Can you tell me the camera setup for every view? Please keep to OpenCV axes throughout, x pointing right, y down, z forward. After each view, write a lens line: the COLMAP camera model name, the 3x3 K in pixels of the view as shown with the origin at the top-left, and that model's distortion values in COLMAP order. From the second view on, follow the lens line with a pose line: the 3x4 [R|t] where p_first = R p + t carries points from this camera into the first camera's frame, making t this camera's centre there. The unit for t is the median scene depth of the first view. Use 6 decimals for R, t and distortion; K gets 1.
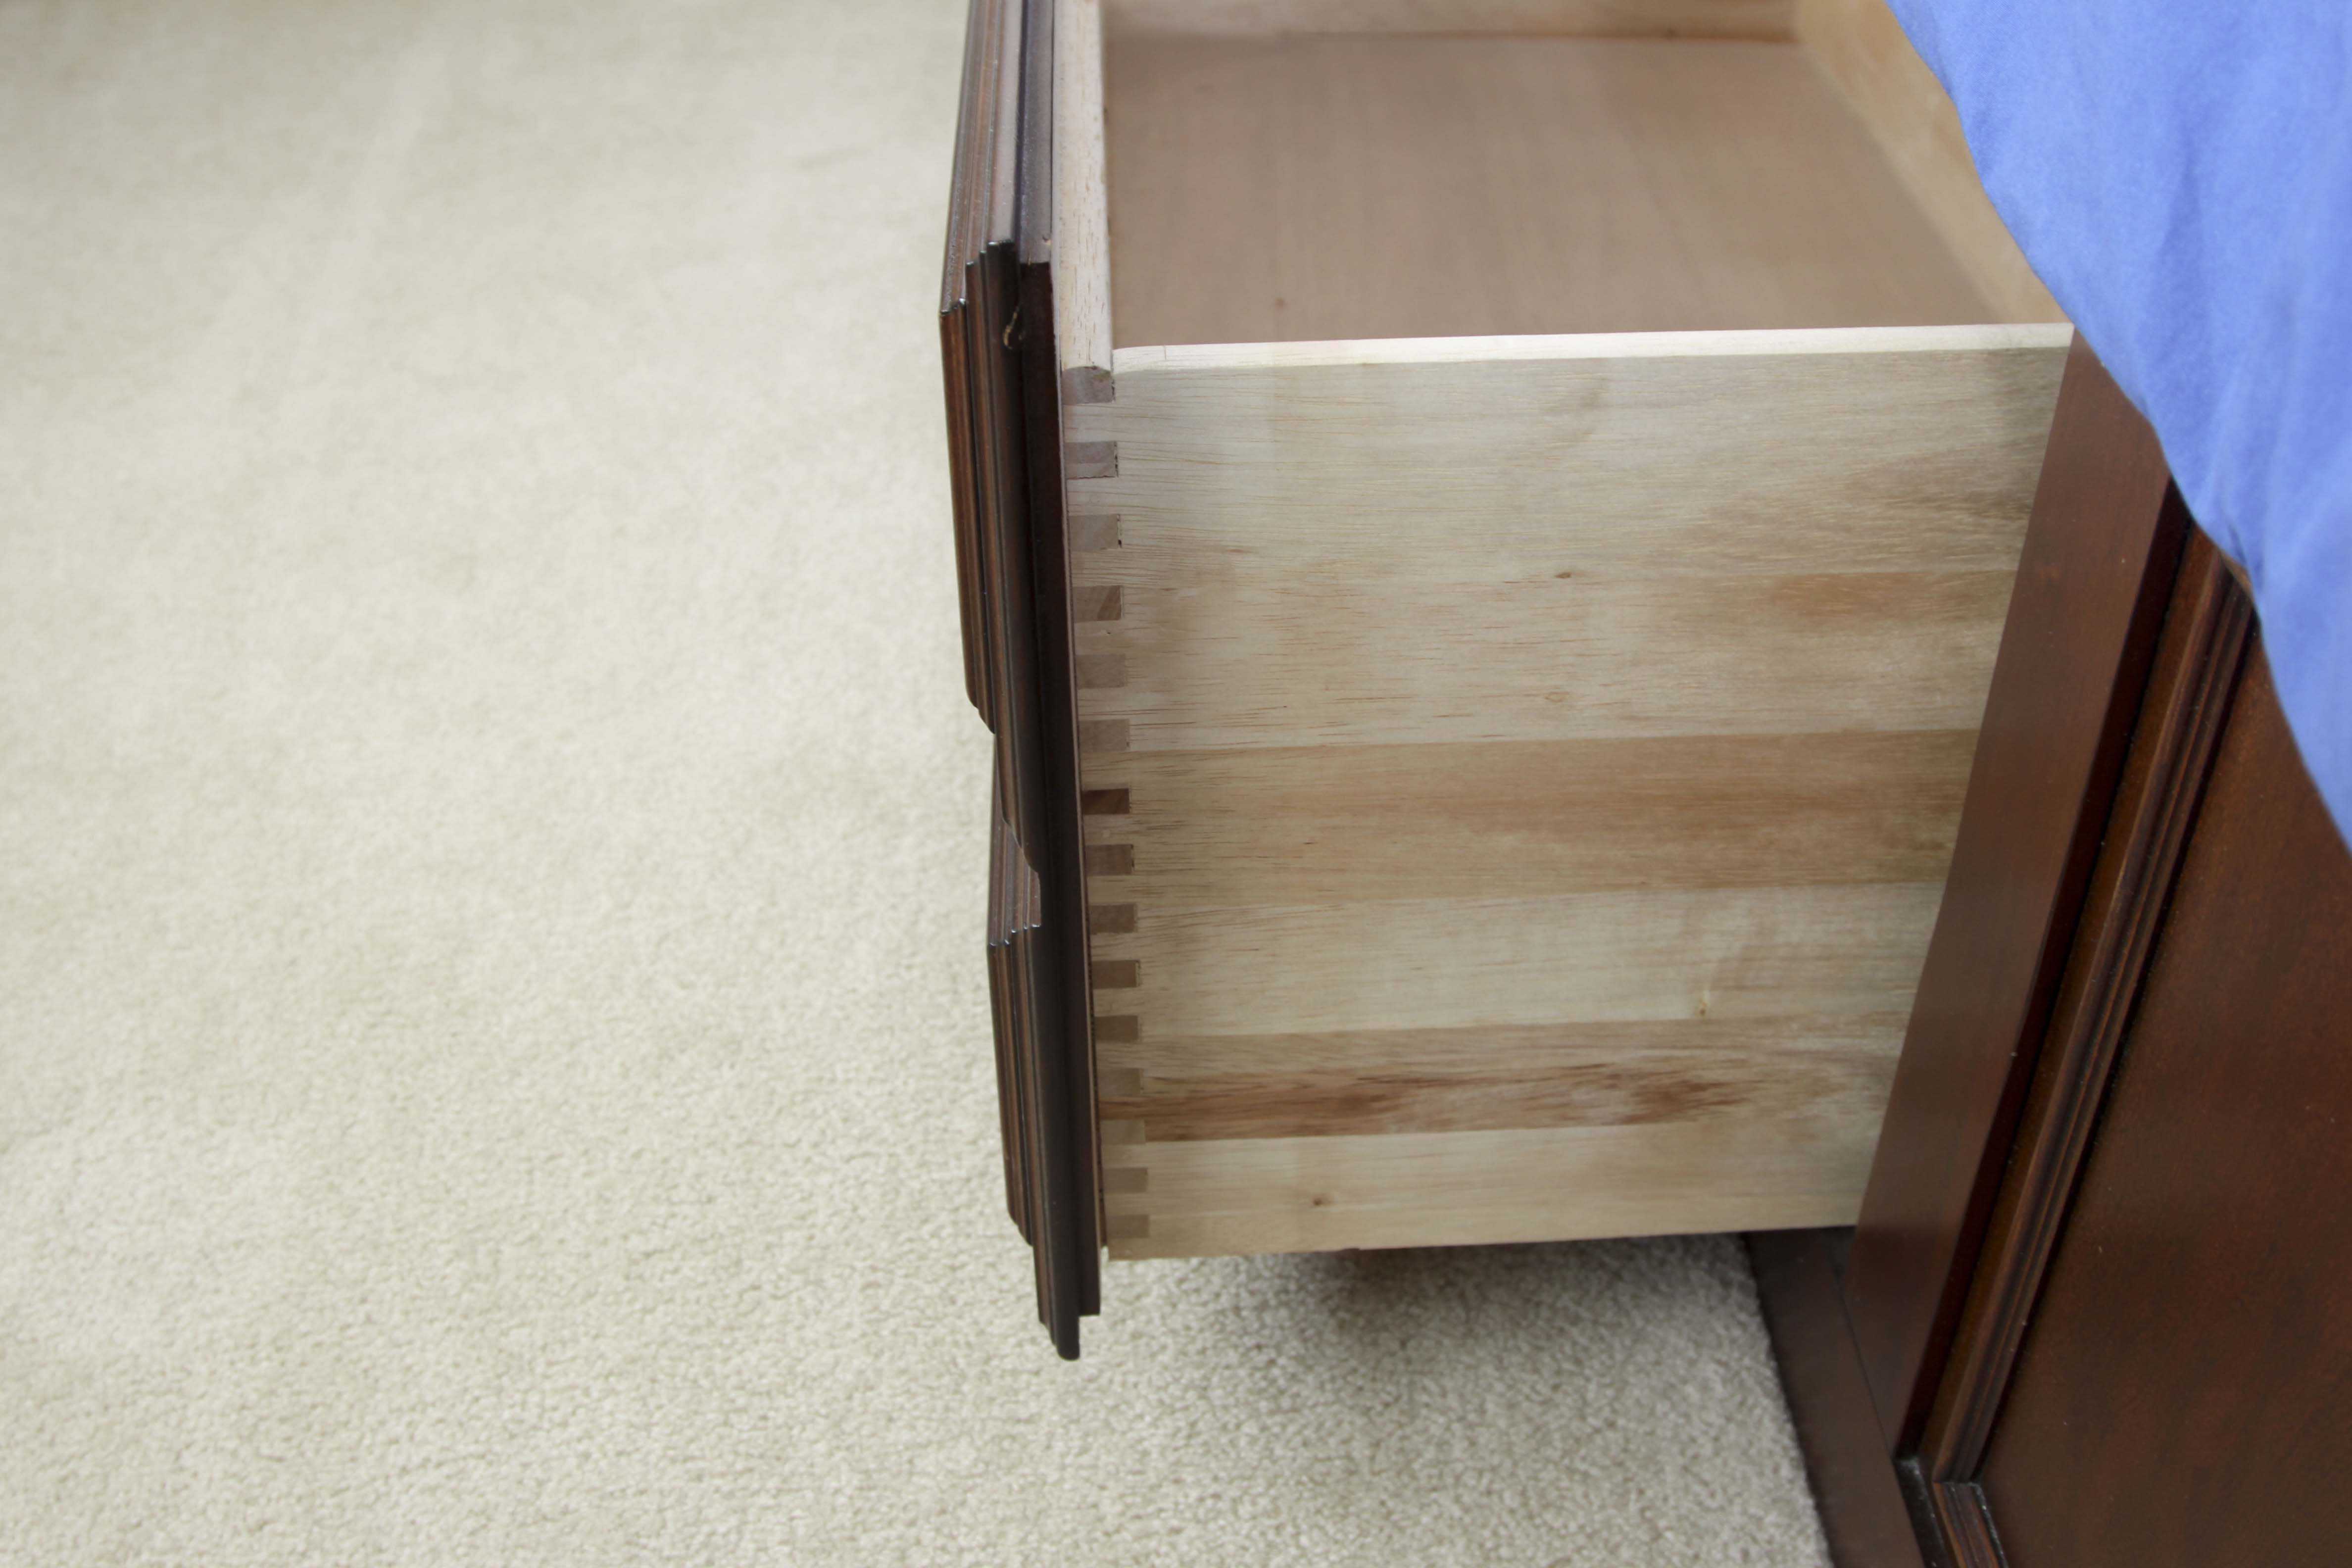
lens RADIAL K [[2497.3, 0, 1178.5], [0, 2497.3, 755.3], [0, 0, 1]] dist [-0.137169, 0.082997]
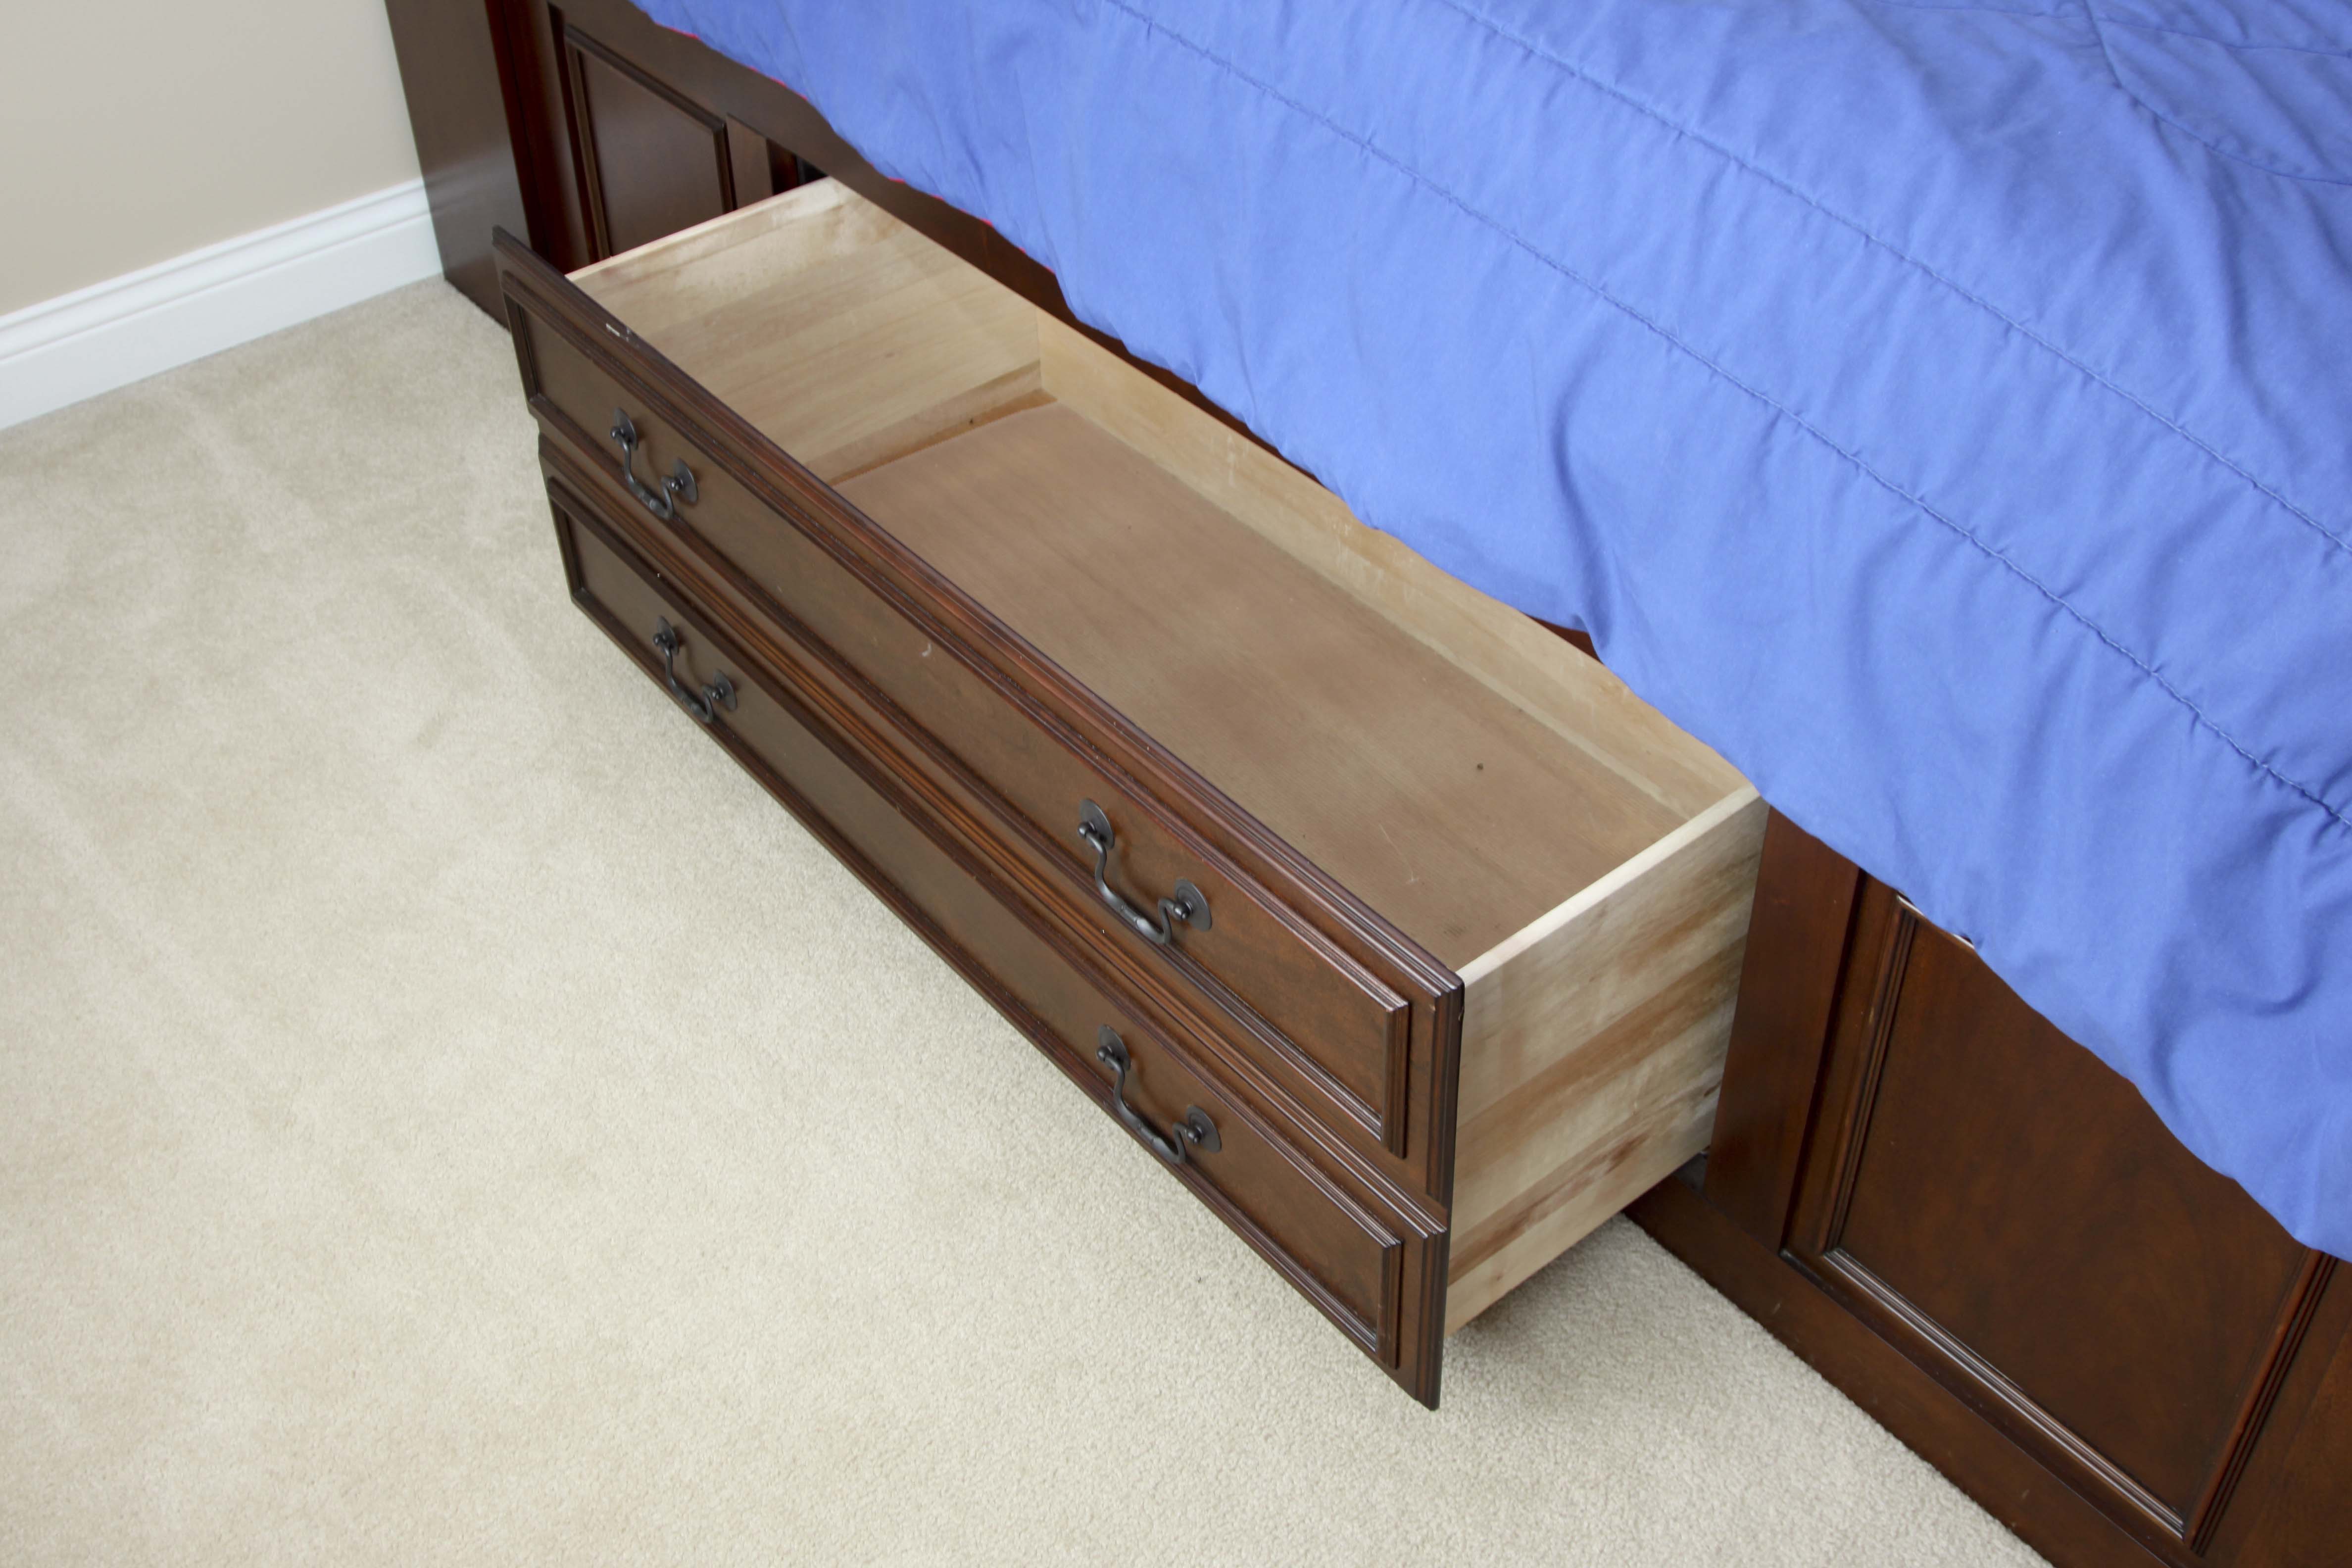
lens RADIAL K [[2497.3, 0, 1178.5], [0, 2497.3, 755.3], [0, 0, 1]] dist [-0.137169, 0.082997]
pose [[0.806654, -0.396096, 0.438653, -0.857497], [0.370837, 0.917119, 0.146198, -0.593260], [-0.460206, 0.044738, 0.886684, -0.670884]]
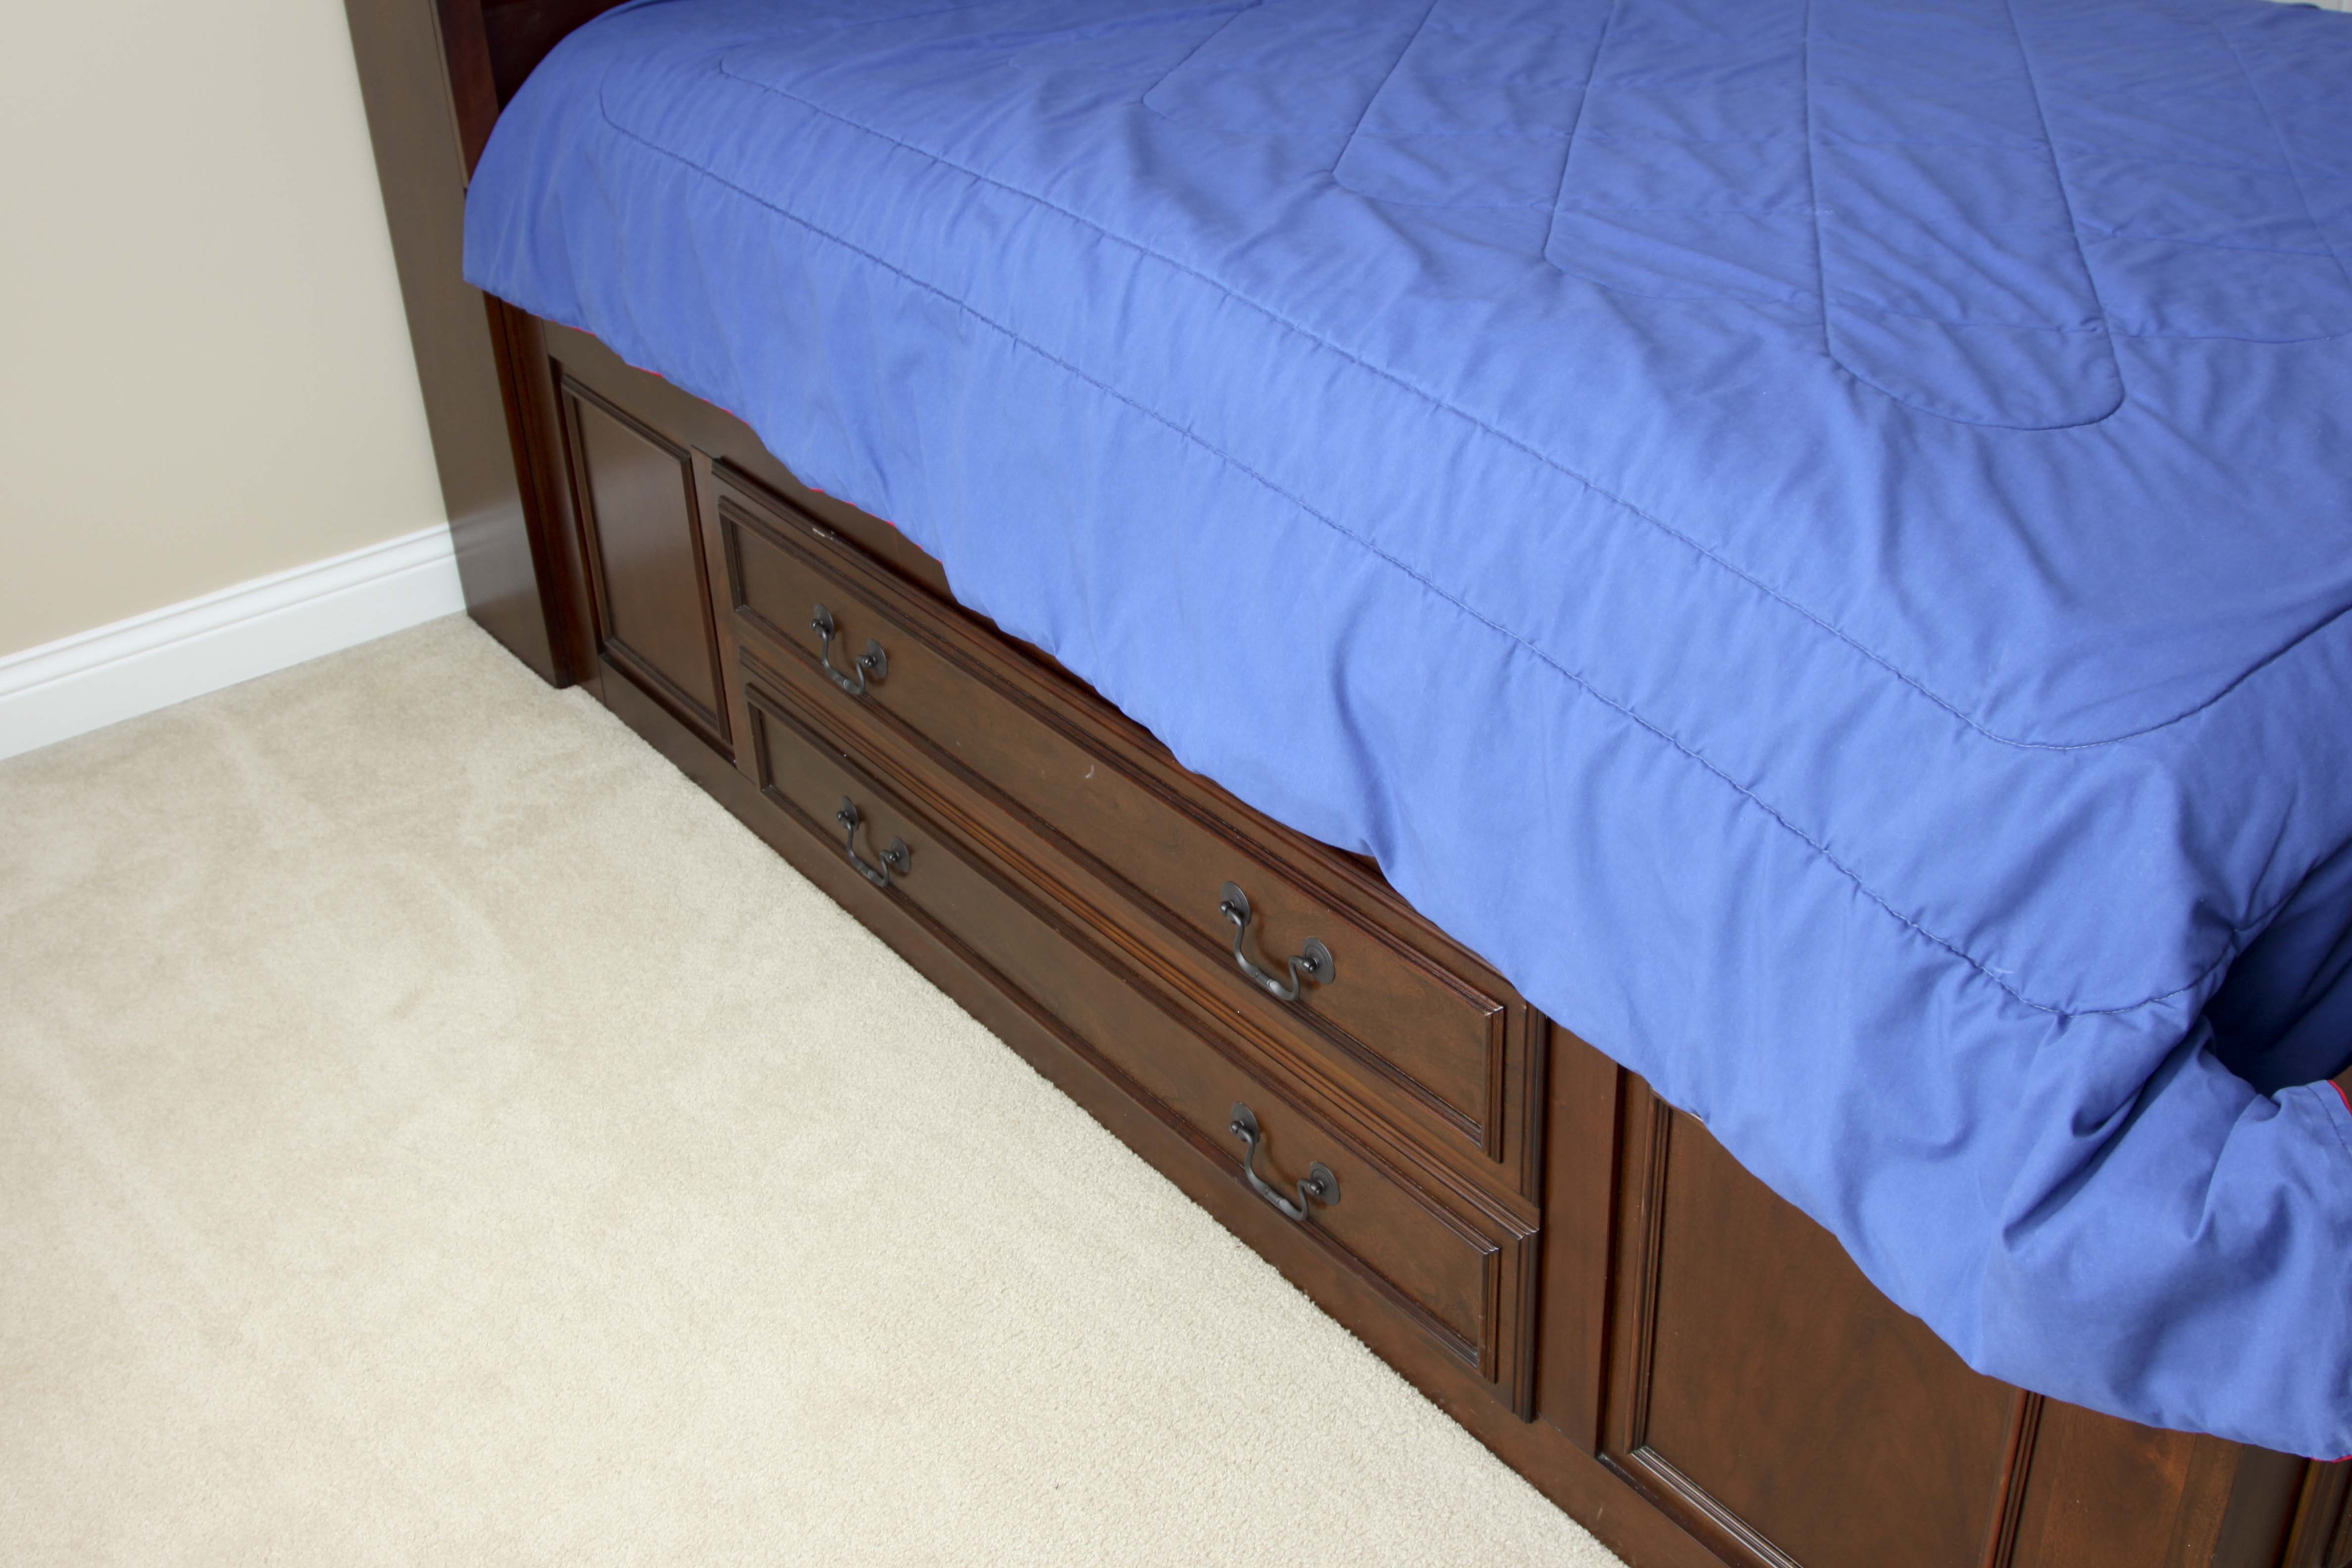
lens RADIAL K [[2497.3, 0, 1178.5], [0, 2497.3, 755.3], [0, 0, 1]] dist [-0.137169, 0.082997]
pose [[0.826267, -0.325394, 0.459784, -0.810815], [0.376003, 0.926401, -0.020082, -0.391319], [-0.419409, 0.189474, 0.887804, -0.934317]]
